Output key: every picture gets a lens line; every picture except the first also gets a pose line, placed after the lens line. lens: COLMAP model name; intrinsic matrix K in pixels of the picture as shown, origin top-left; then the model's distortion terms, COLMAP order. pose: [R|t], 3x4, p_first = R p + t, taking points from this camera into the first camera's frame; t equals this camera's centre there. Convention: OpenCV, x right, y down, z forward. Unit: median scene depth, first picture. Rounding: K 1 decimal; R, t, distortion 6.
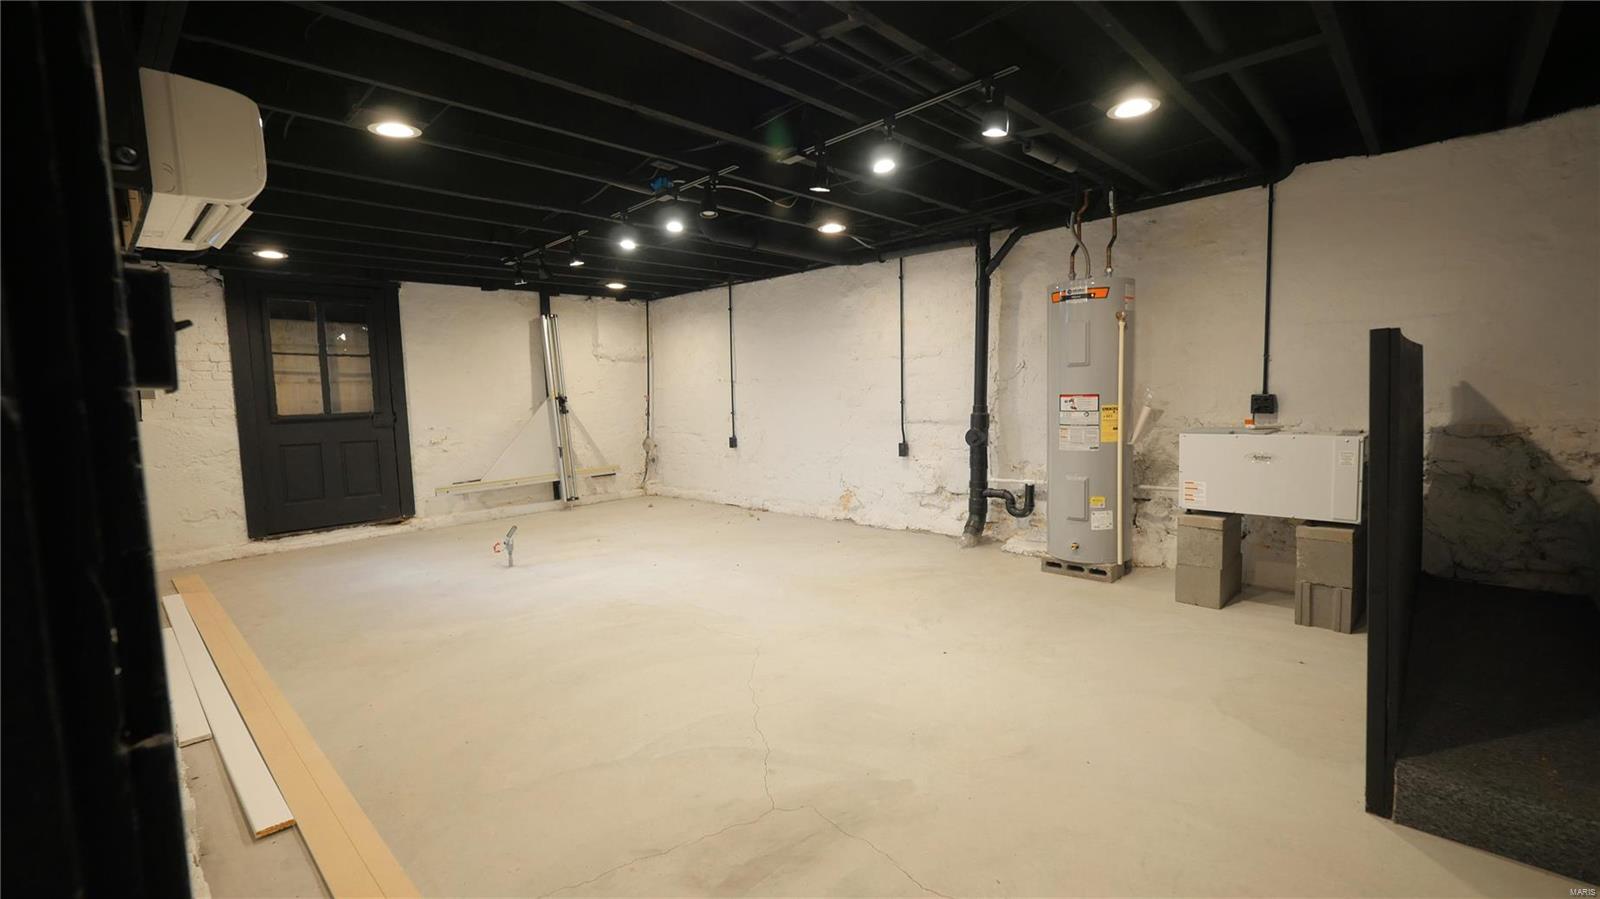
lens RADIAL K [[679.6, 0, 798.7], [0, 679.6, 445.4], [0, 0, 1]] dist [-0.002943, -0.001201]
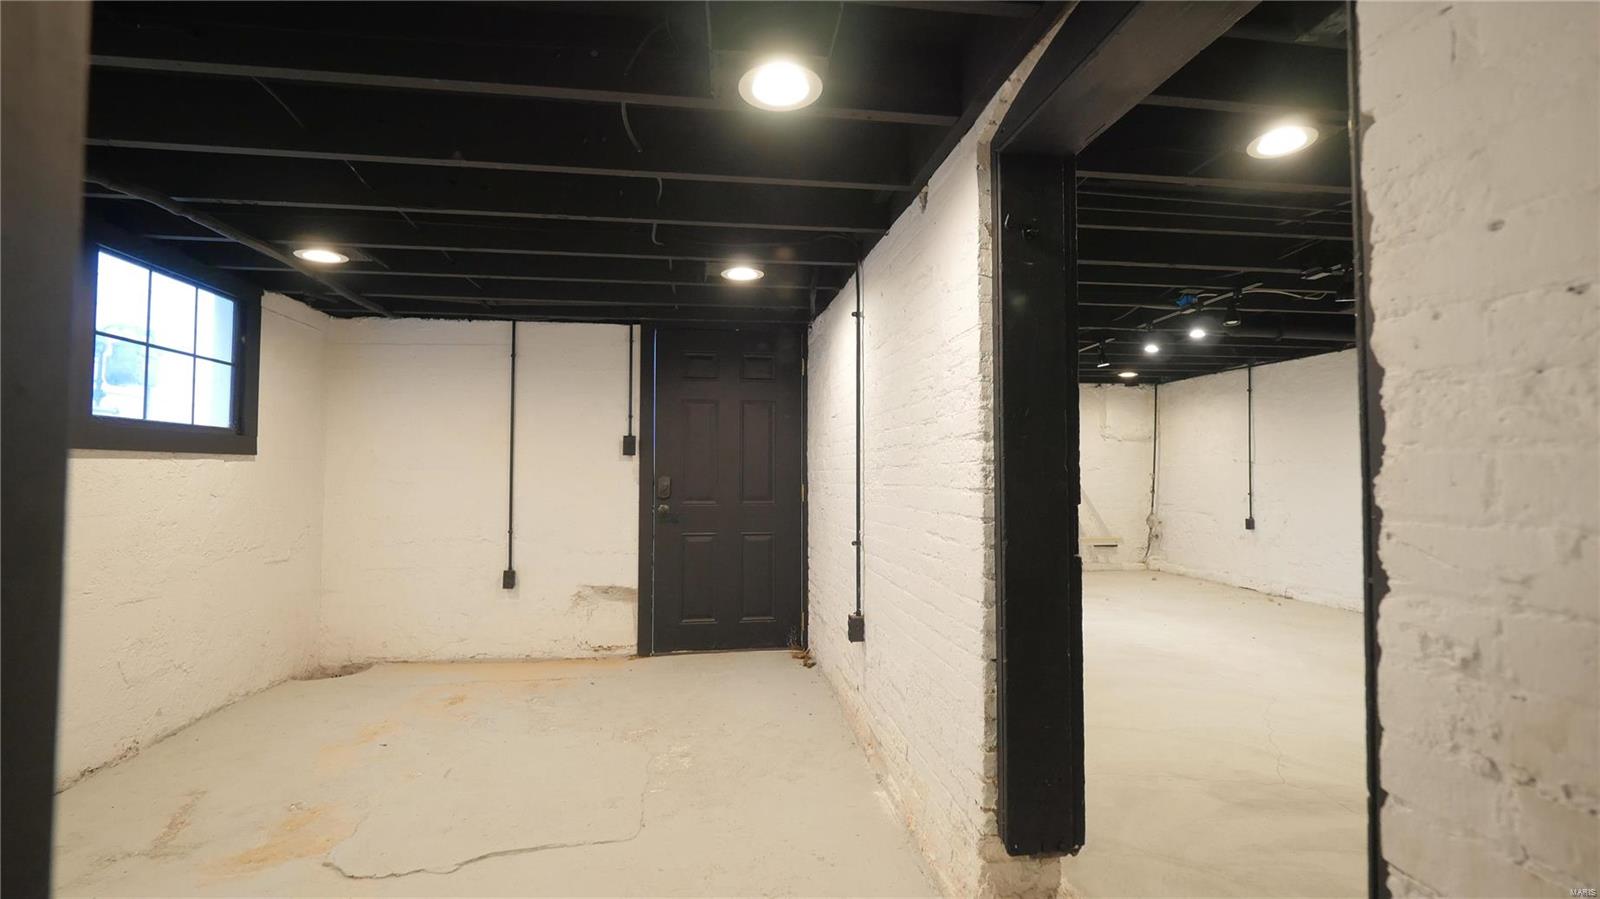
lens RADIAL K [[679.6, 0, 798.7], [0, 679.6, 445.4], [0, 0, 1]] dist [-0.002943, -0.001201]
pose [[0.776470, 0.006900, -0.630116, 0.012995], [-0.076838, 0.993515, -0.083806, 0.013805], [0.625452, 0.113490, 0.771965, -0.161812]]
